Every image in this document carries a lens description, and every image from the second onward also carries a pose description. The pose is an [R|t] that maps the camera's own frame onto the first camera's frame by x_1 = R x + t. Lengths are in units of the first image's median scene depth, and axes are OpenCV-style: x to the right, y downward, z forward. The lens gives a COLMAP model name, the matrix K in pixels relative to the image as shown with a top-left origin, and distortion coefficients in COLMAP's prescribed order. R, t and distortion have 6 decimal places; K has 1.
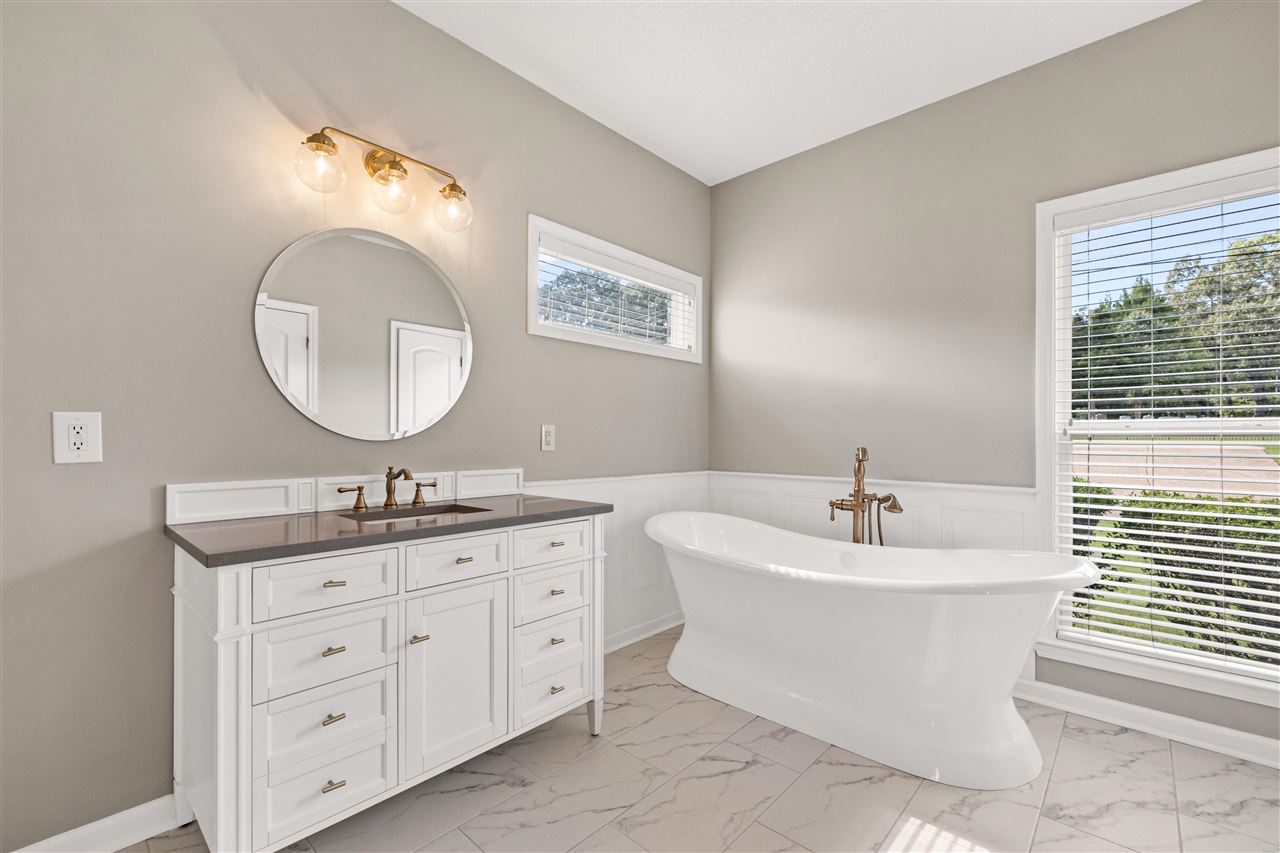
lens RADIAL K [[538.9, 0, 637.0], [0, 538.9, 433.4], [0, 0, 1]] dist [-0.002953, -0.000114]
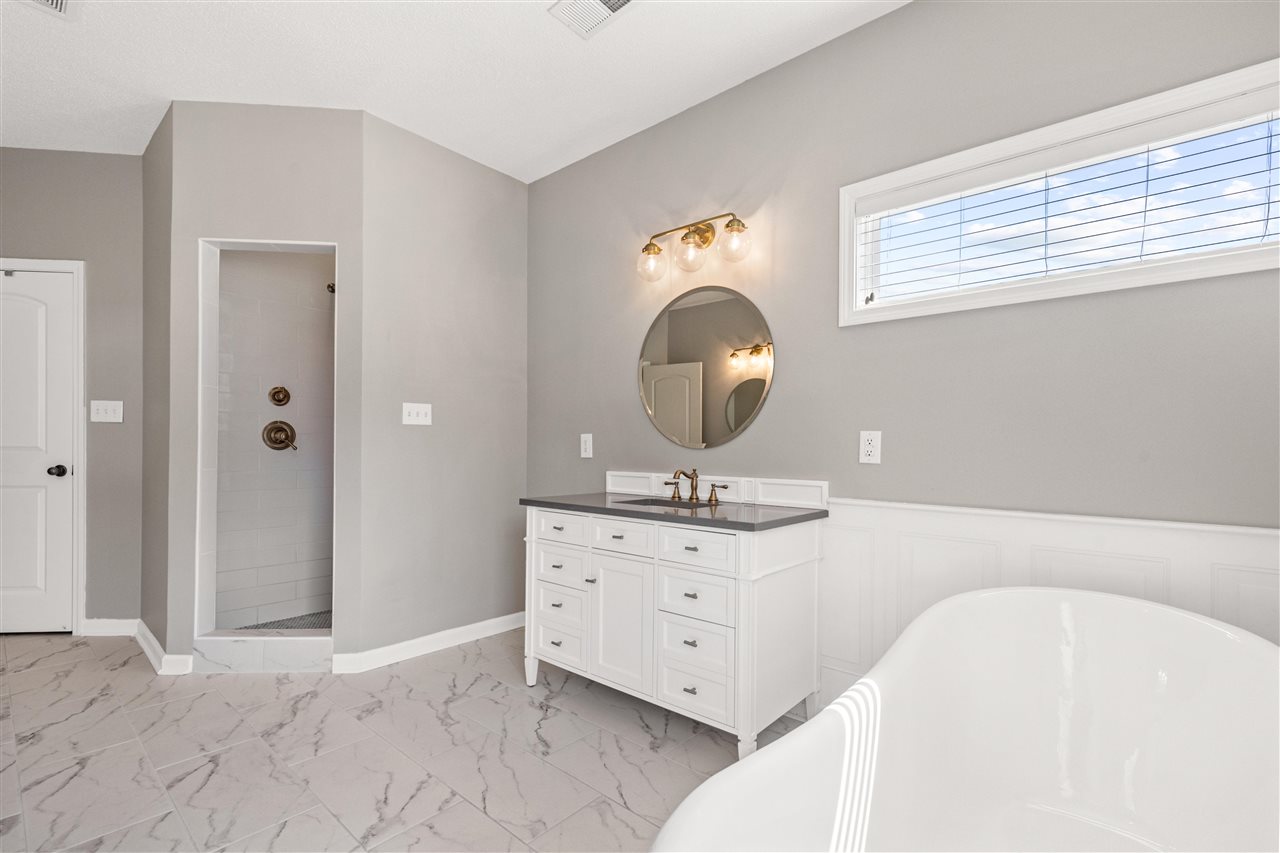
lens RADIAL K [[575.1, 0, 636.8], [0, 575.1, 436.4], [0, 0, 1]] dist [0.001787, 0.000036]
pose [[0.016867, -0.020167, -0.999654, 0.993416], [0.004510, 0.999788, -0.020094, 0.012652], [0.999848, -0.004170, 0.016954, 0.915313]]
